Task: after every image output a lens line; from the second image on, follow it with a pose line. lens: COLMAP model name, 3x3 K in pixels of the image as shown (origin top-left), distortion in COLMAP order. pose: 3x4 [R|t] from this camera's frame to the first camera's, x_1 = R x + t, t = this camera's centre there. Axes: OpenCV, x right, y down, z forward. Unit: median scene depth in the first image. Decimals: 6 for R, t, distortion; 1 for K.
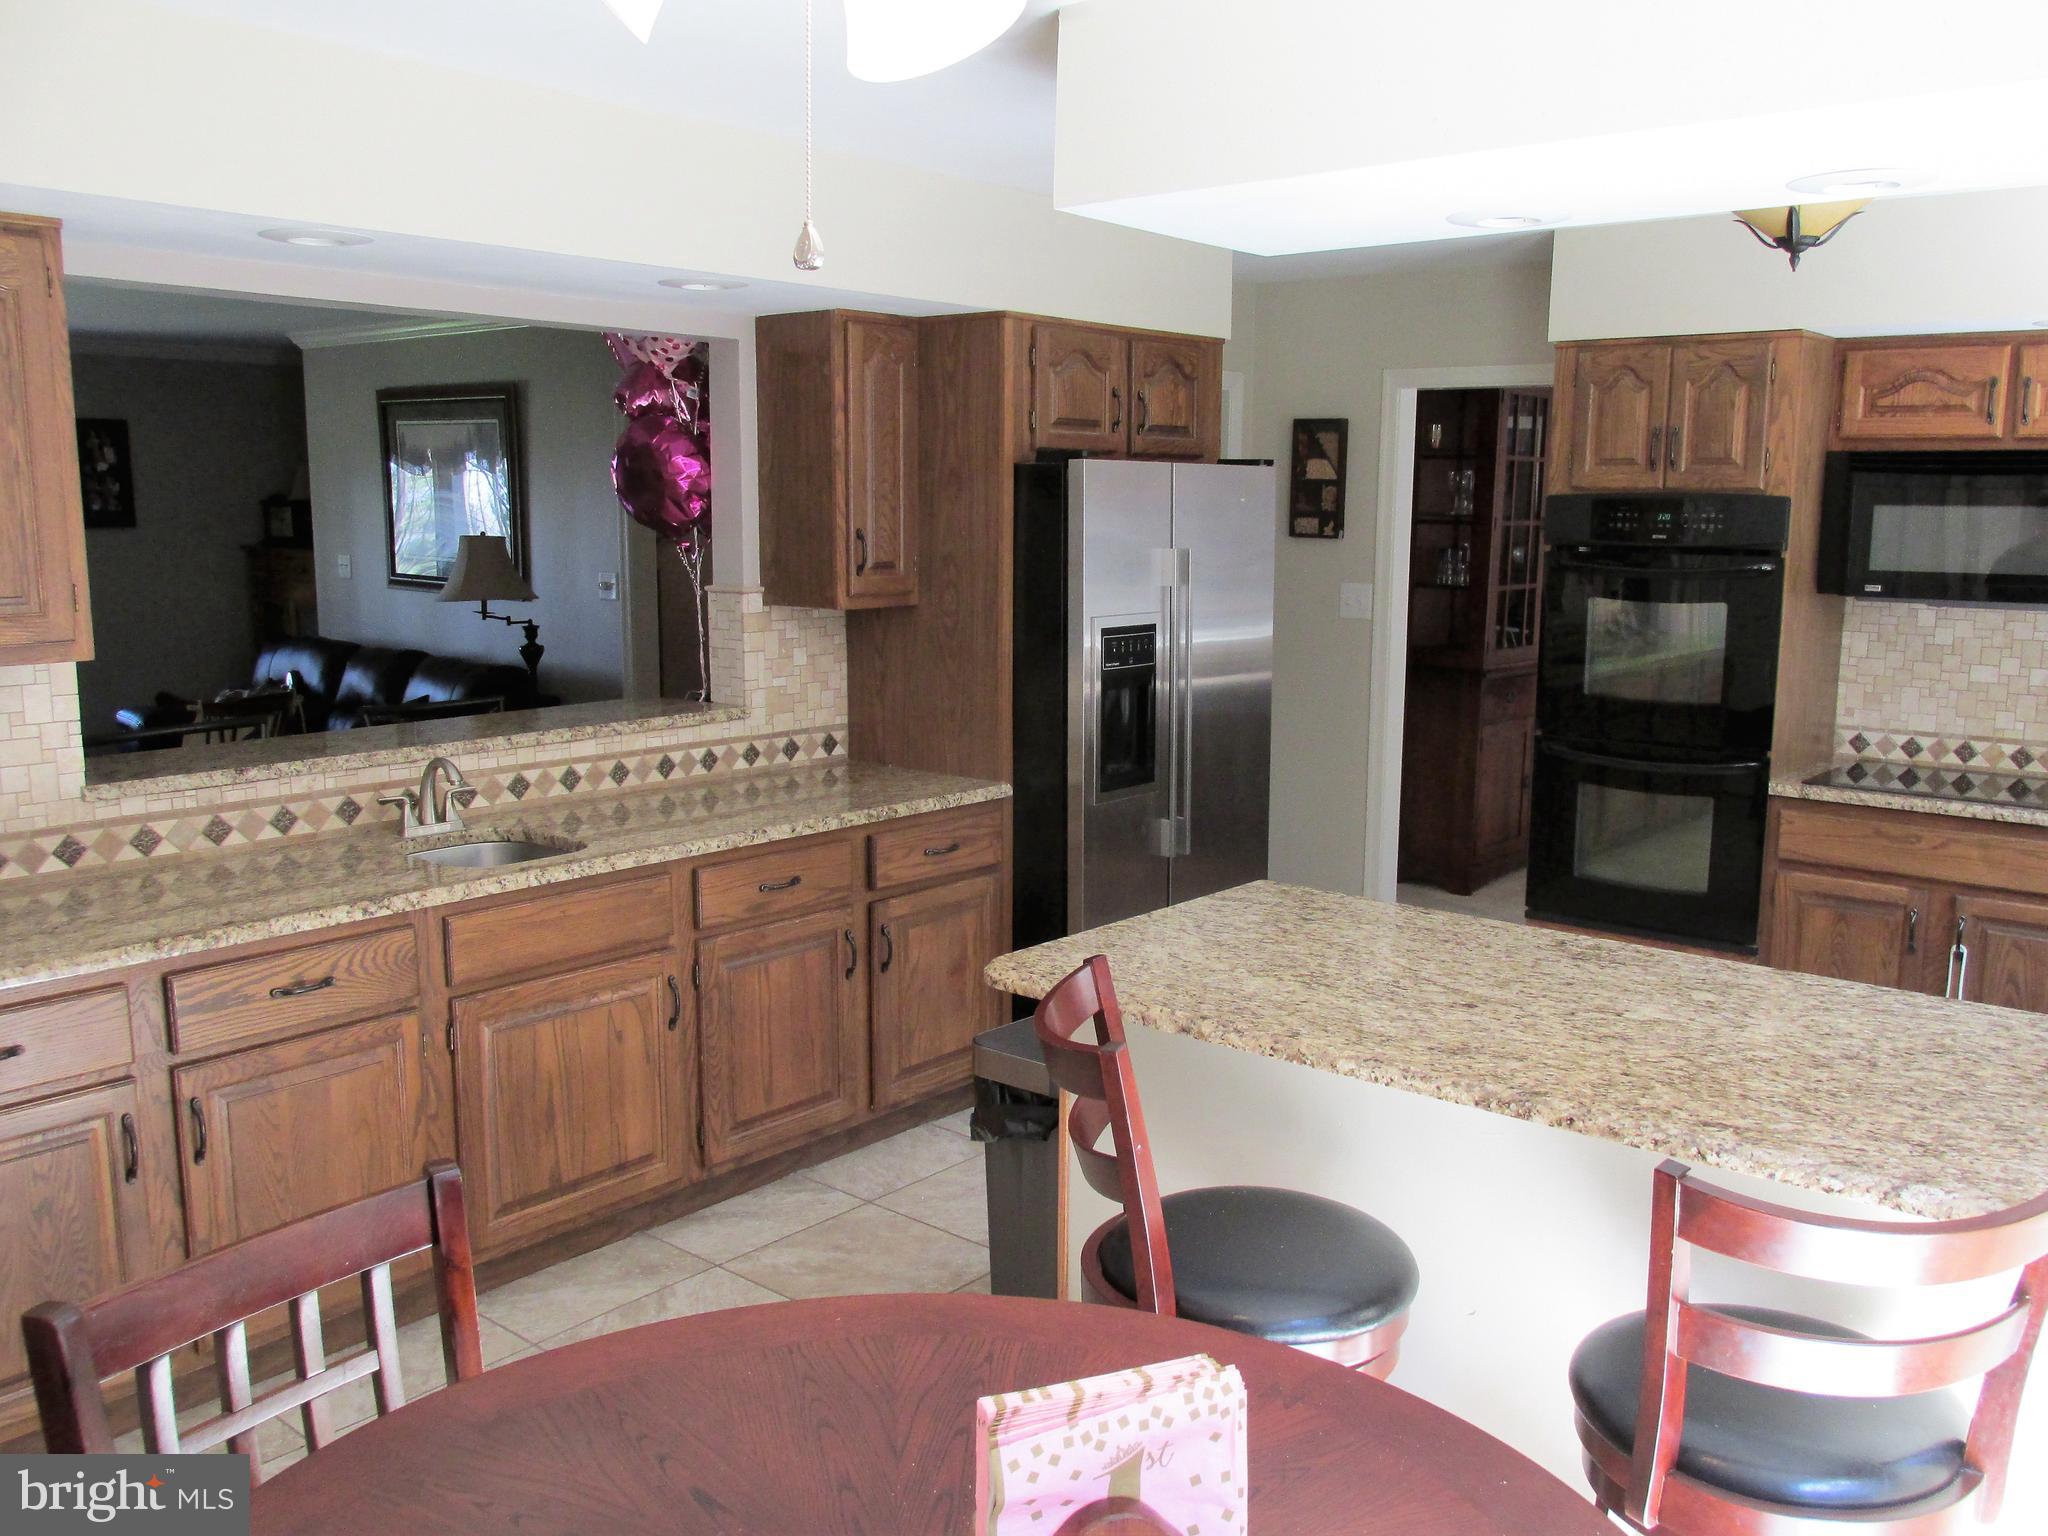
lens RADIAL K [[1706.8, 0, 1028.4], [0, 1706.8, 769.3], [0, 0, 1]] dist [-0.041150, -0.008683]
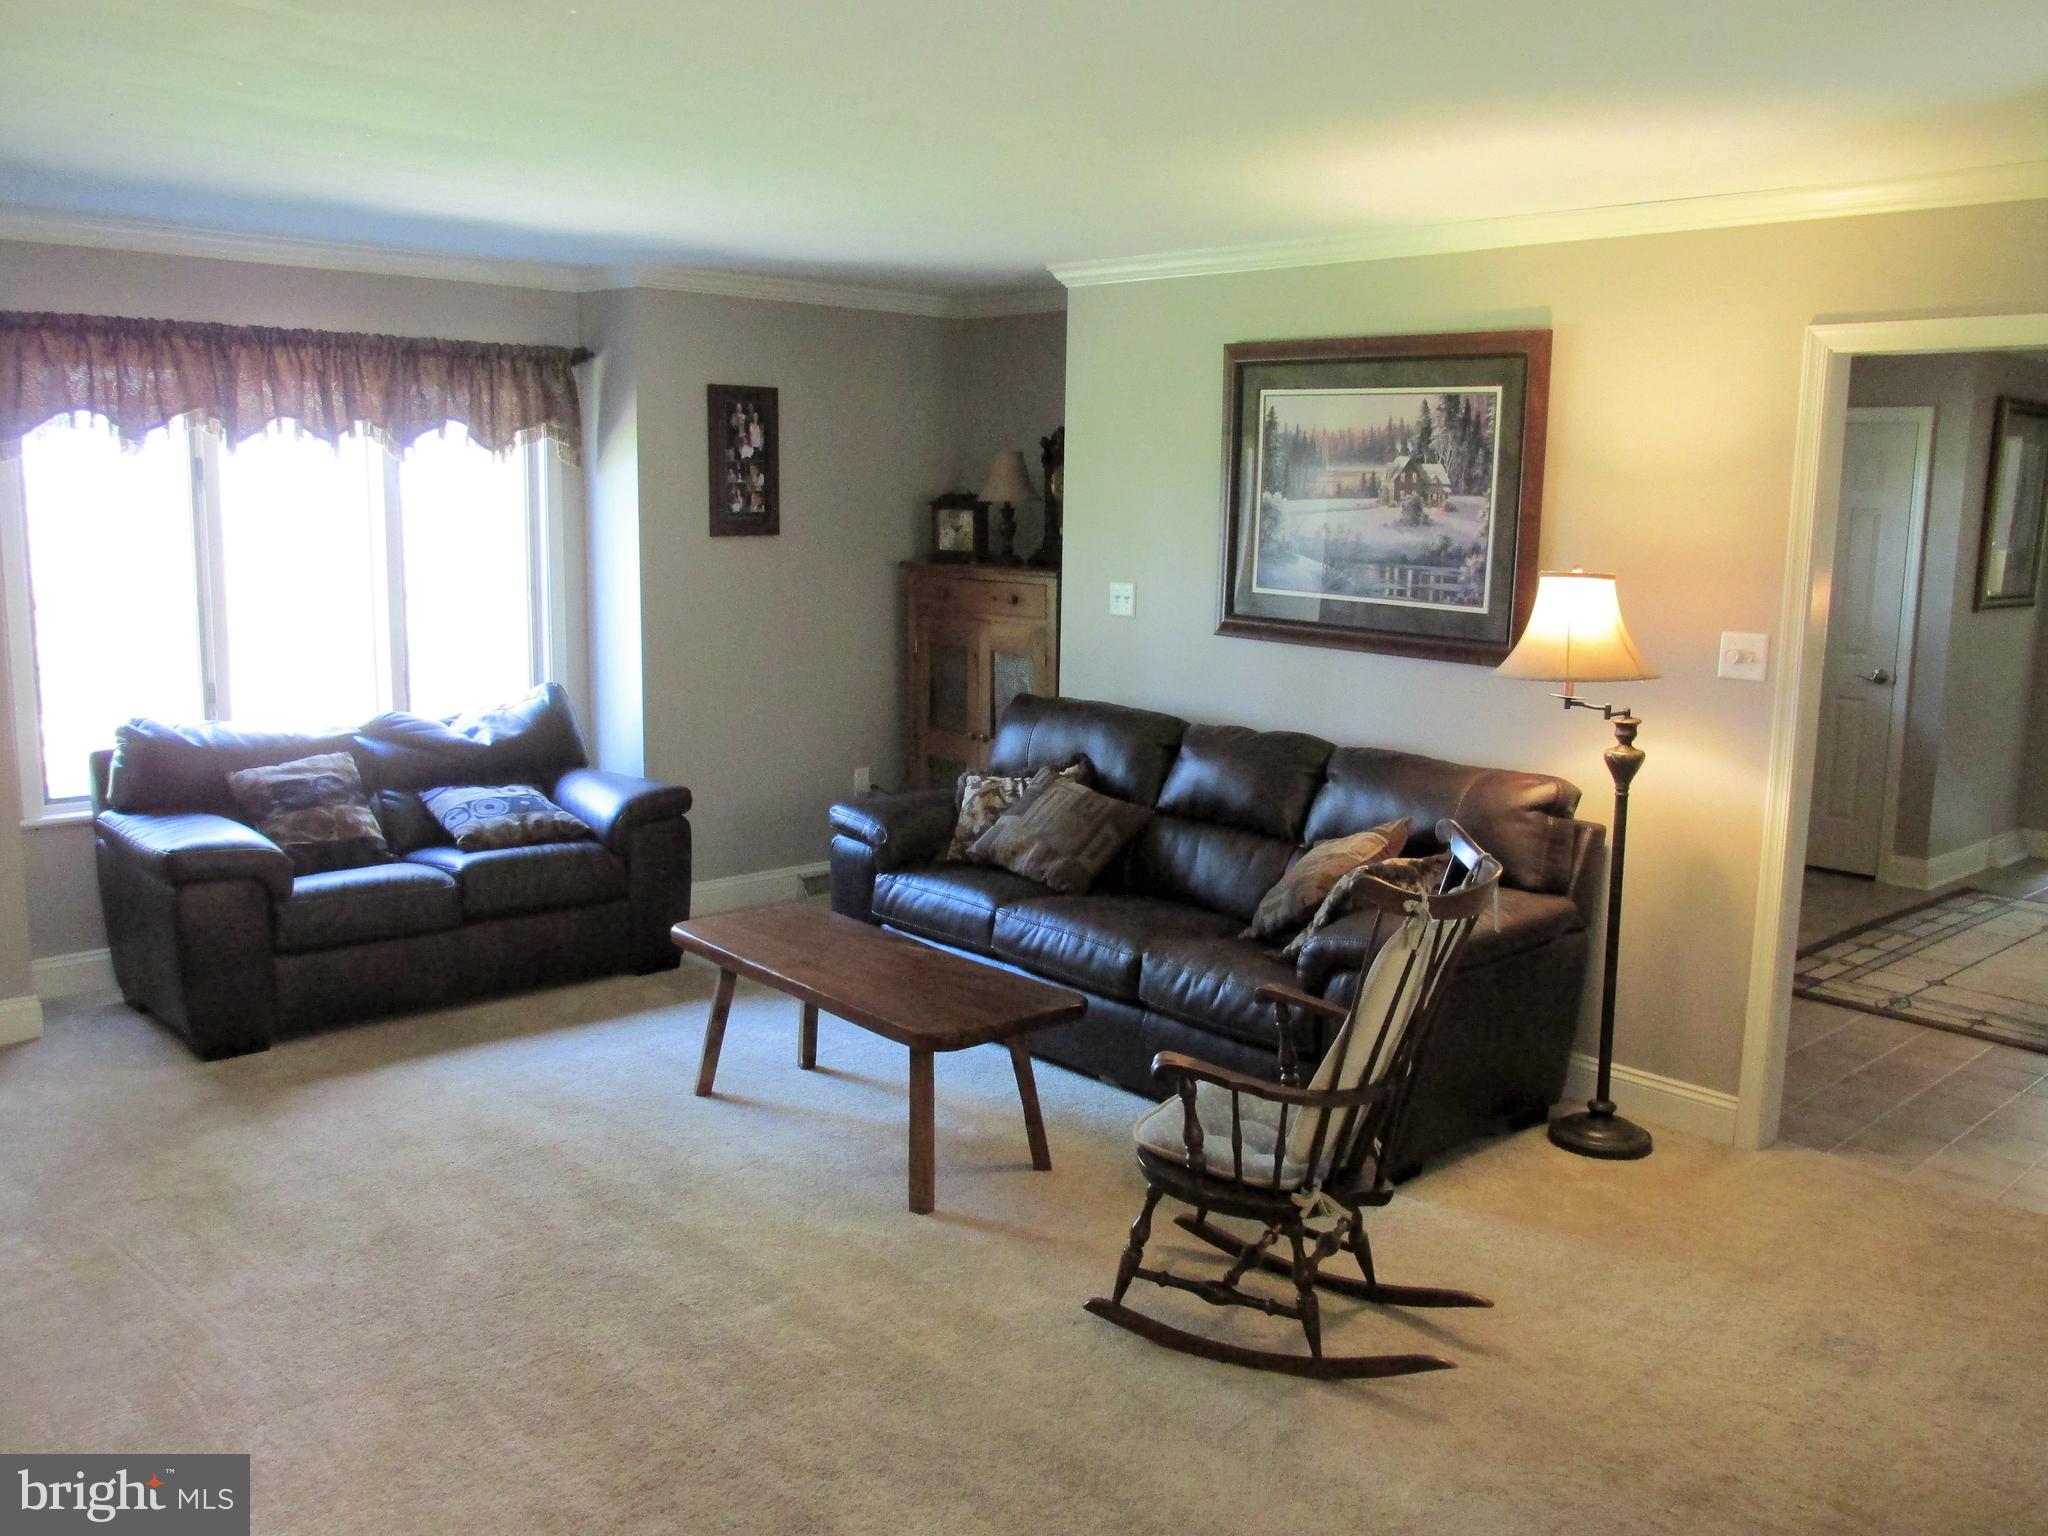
lens RADIAL K [[1706.8, 0, 1023.7], [0, 1706.8, 764.2], [0, 0, 1]] dist [-0.041150, -0.008683]
pose [[0.991256, 0.028291, -0.128885, -0.333572], [-0.028151, 0.999599, 0.002912, -0.050248], [0.128915, 0.000741, 0.991655, 0.283423]]
